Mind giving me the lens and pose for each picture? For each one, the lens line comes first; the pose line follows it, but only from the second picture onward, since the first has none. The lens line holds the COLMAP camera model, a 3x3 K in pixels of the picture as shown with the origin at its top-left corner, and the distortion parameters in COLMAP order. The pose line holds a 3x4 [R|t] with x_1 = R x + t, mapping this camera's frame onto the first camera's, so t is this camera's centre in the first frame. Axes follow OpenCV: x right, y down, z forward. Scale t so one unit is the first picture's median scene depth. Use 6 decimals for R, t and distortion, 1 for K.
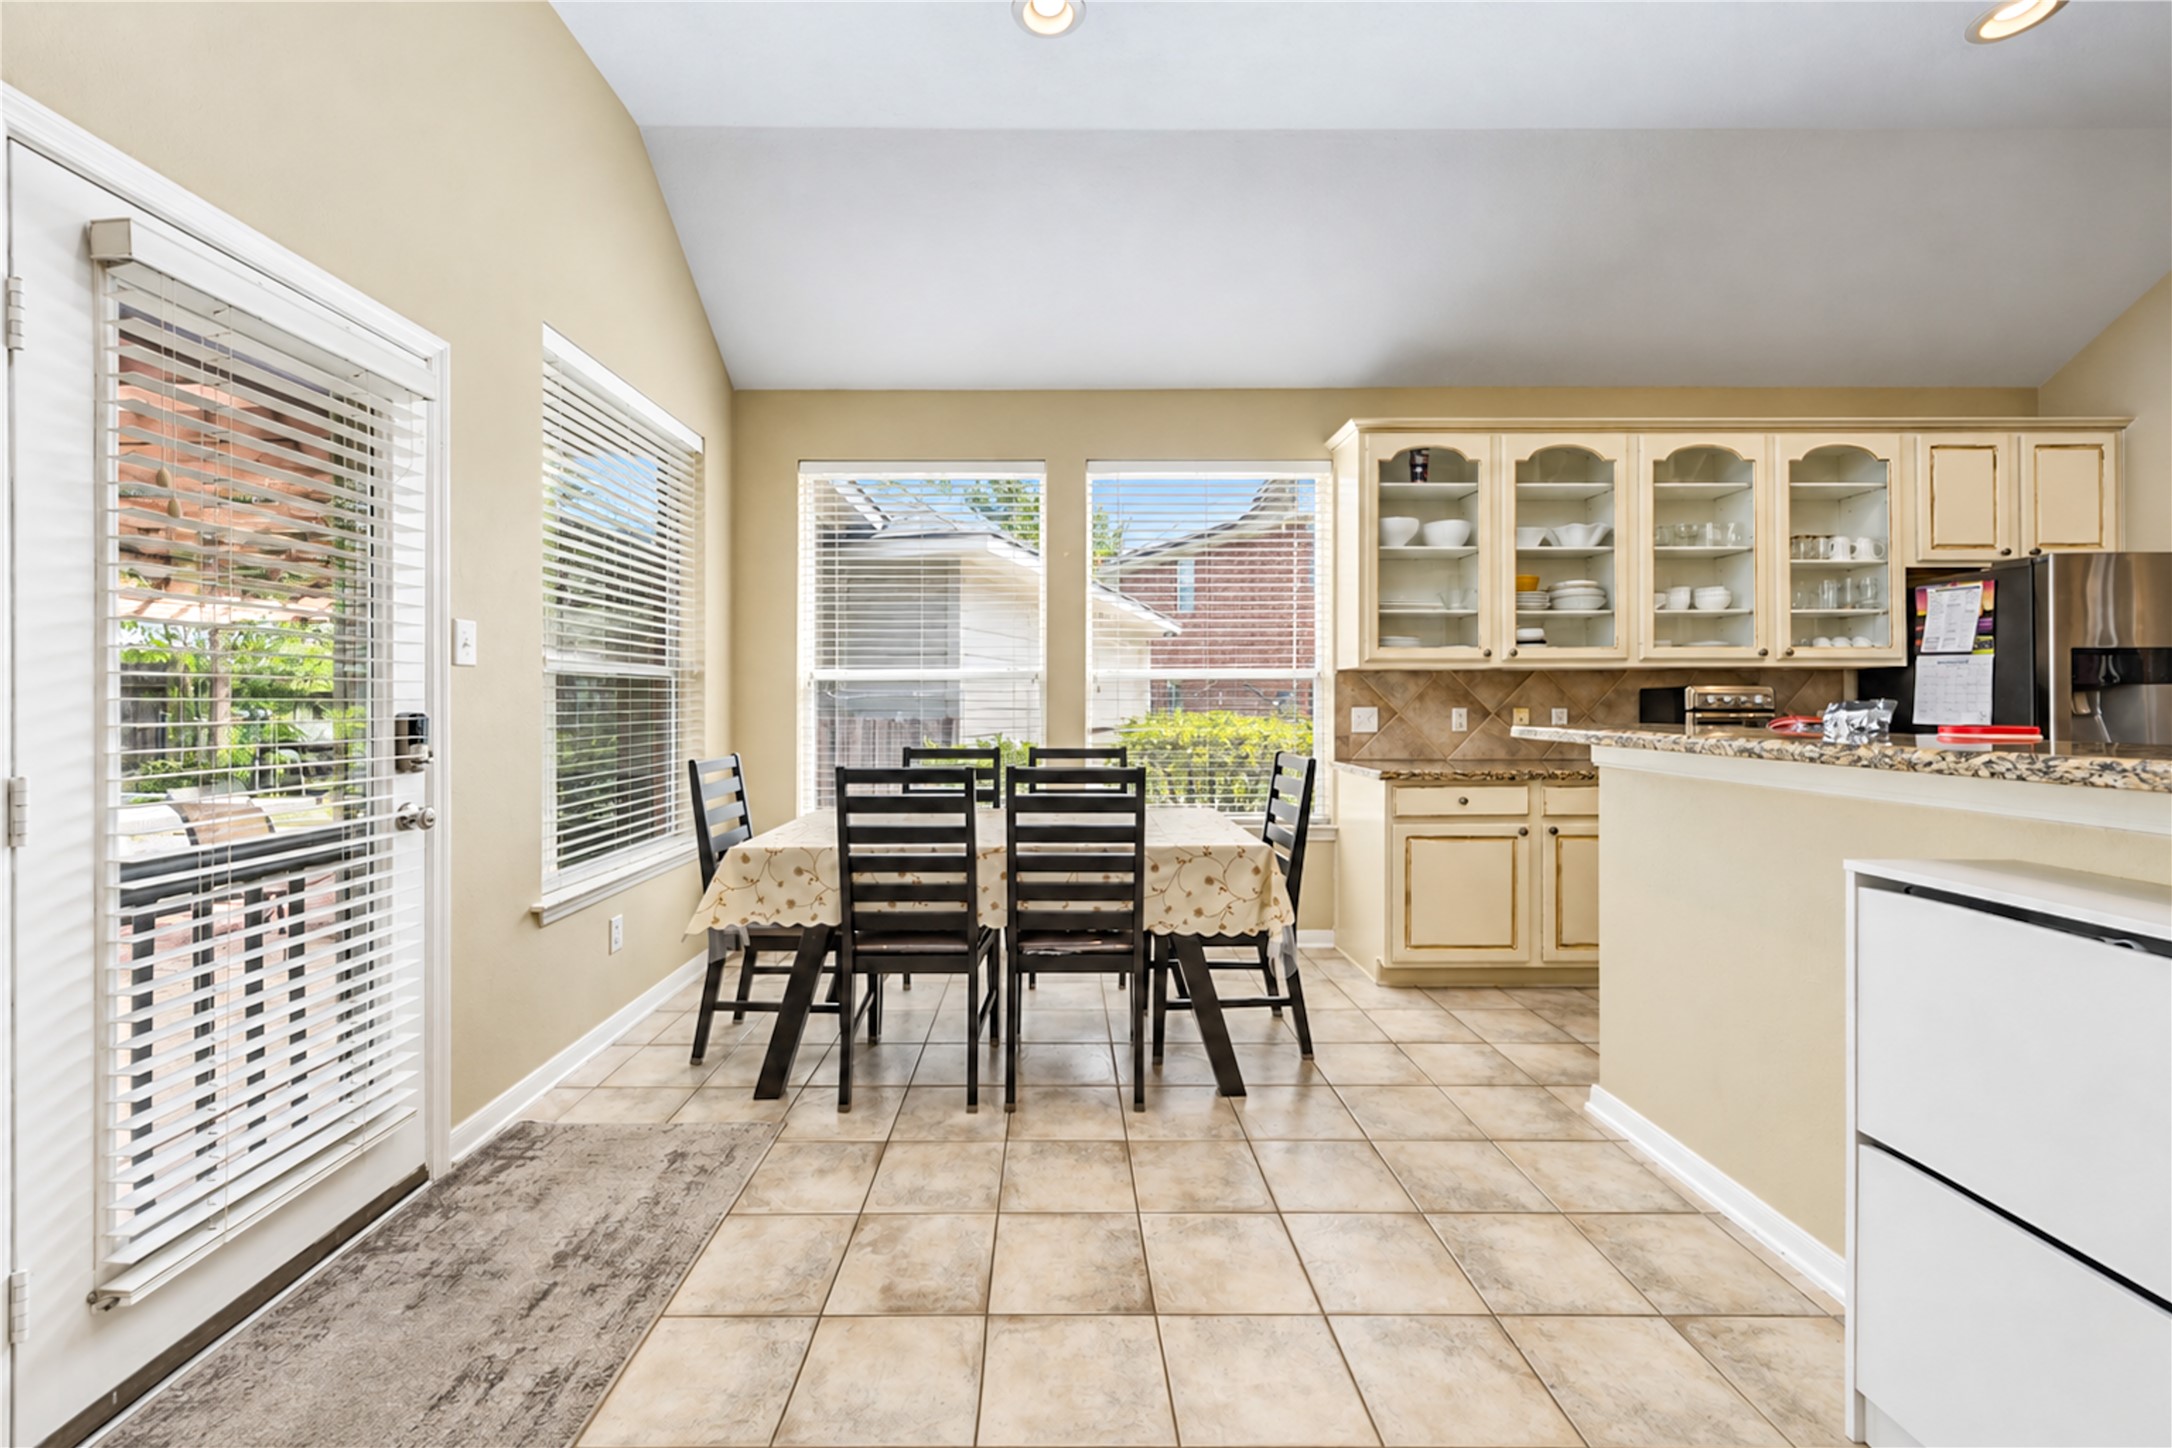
lens RADIAL K [[835.0, 0, 1061.5], [0, 835.0, 704.6], [0, 0, 1]] dist [0.000393, 0.001010]
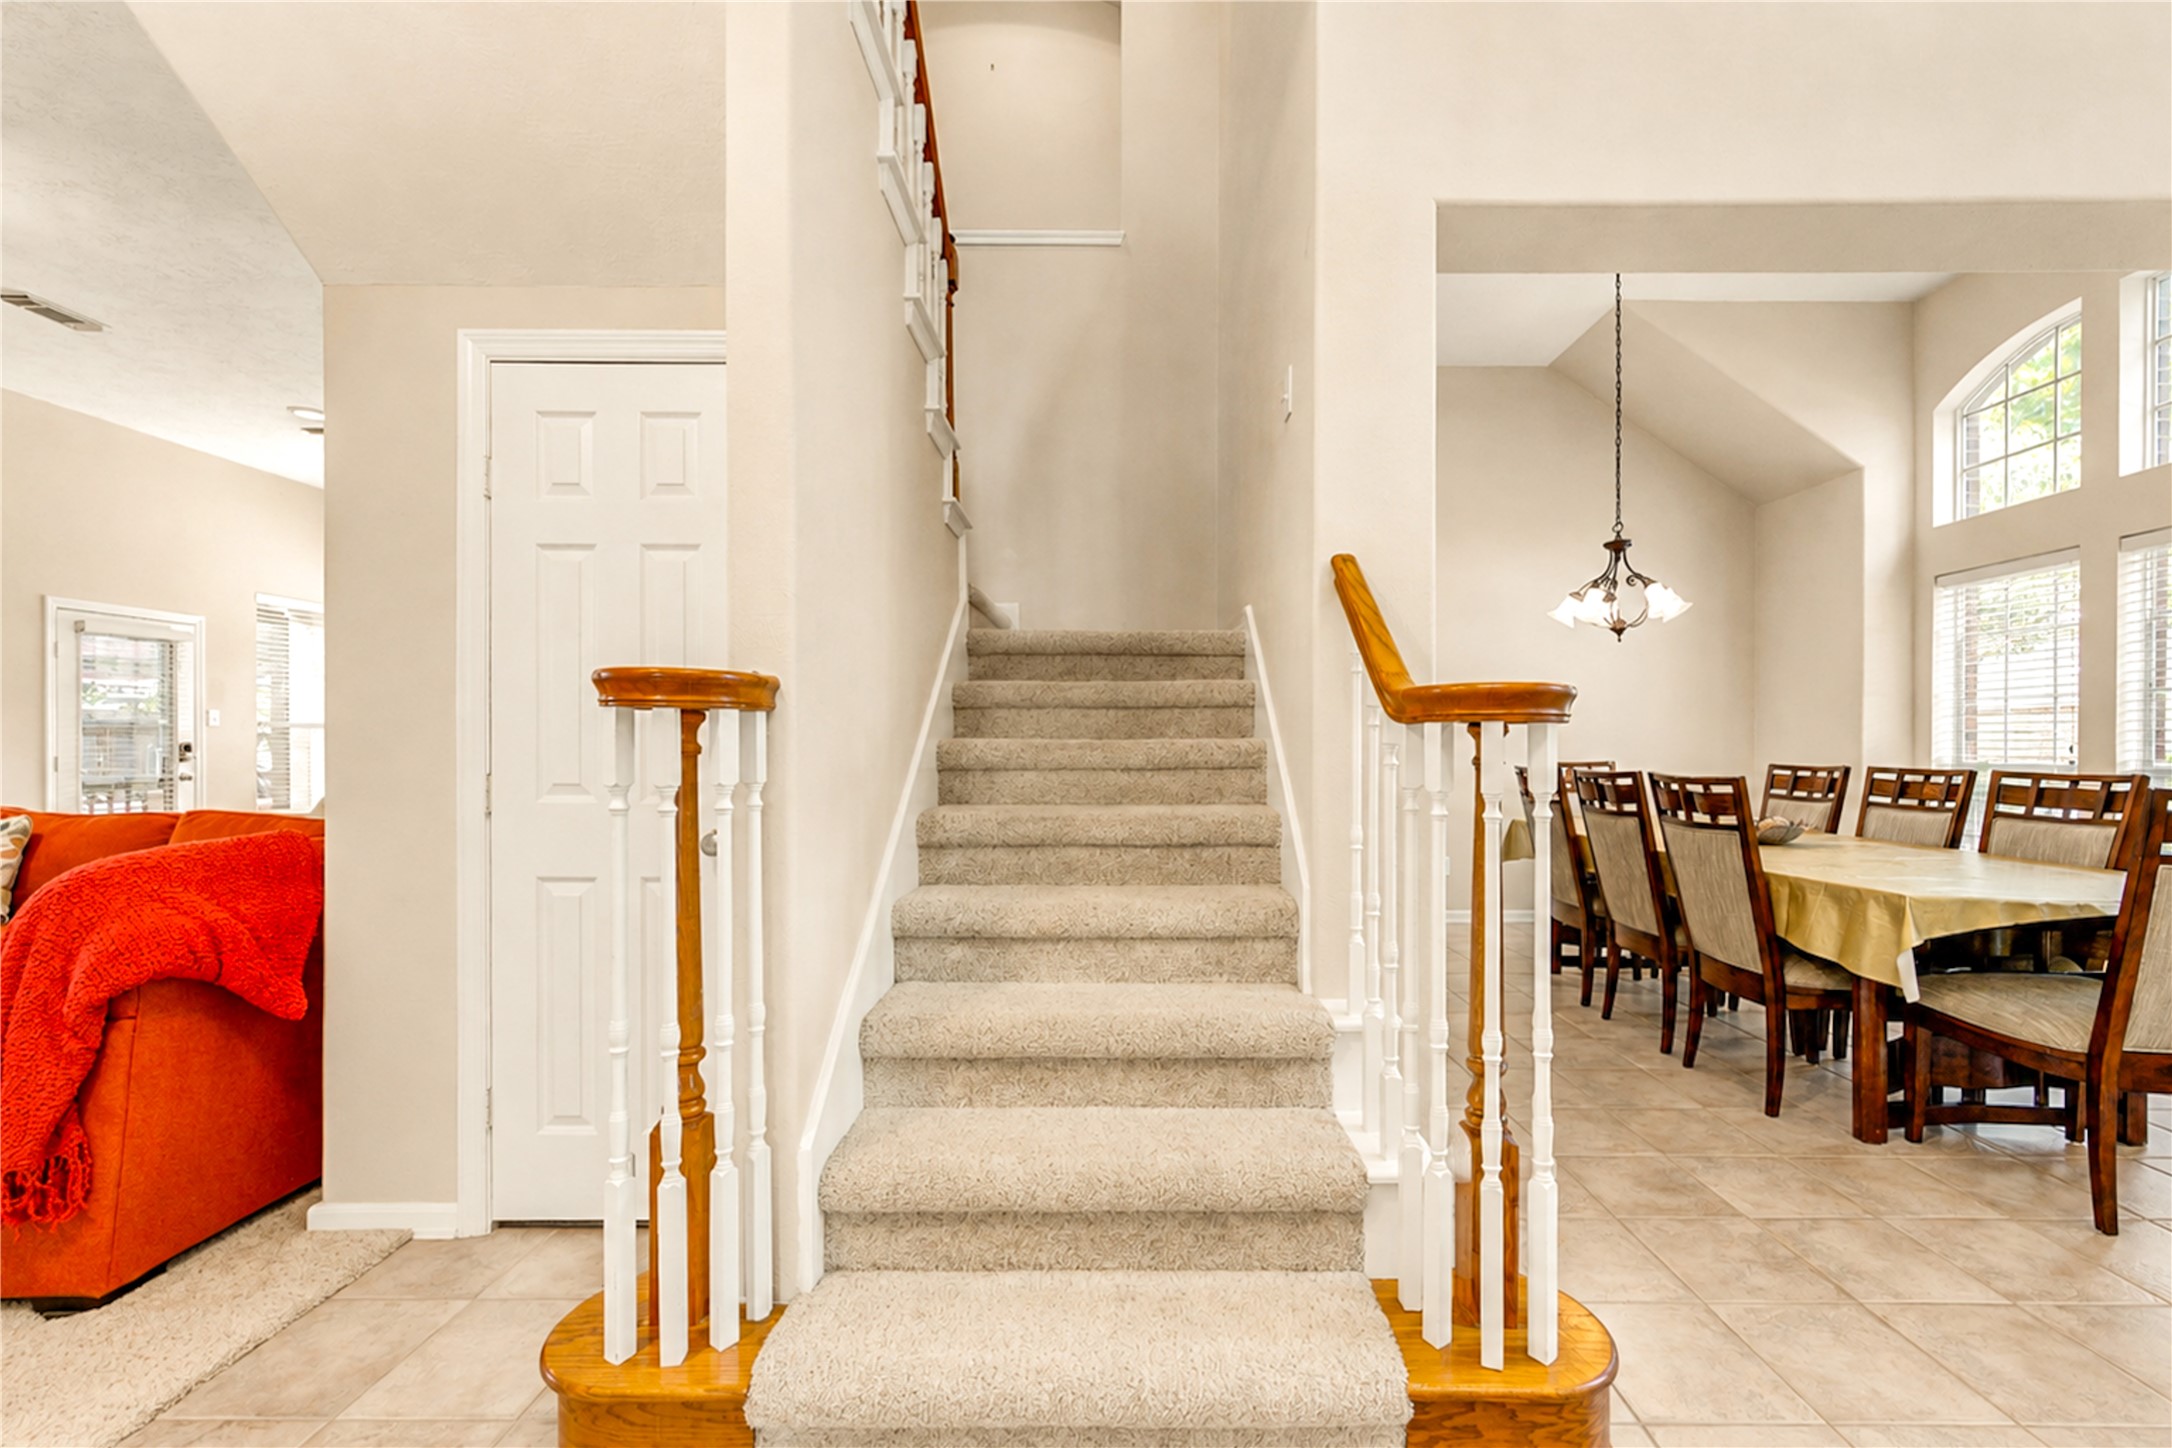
lens RADIAL K [[835.0, 0, 1096.0], [0, 835.0, 733.4], [0, 0, 1]] dist [0.000393, 0.001010]
pose [[0.999951, 0.000981, -0.009881, 2.591165], [-0.000961, 0.999998, 0.002011, -0.033987], [0.009883, -0.002002, 0.999949, -2.038451]]
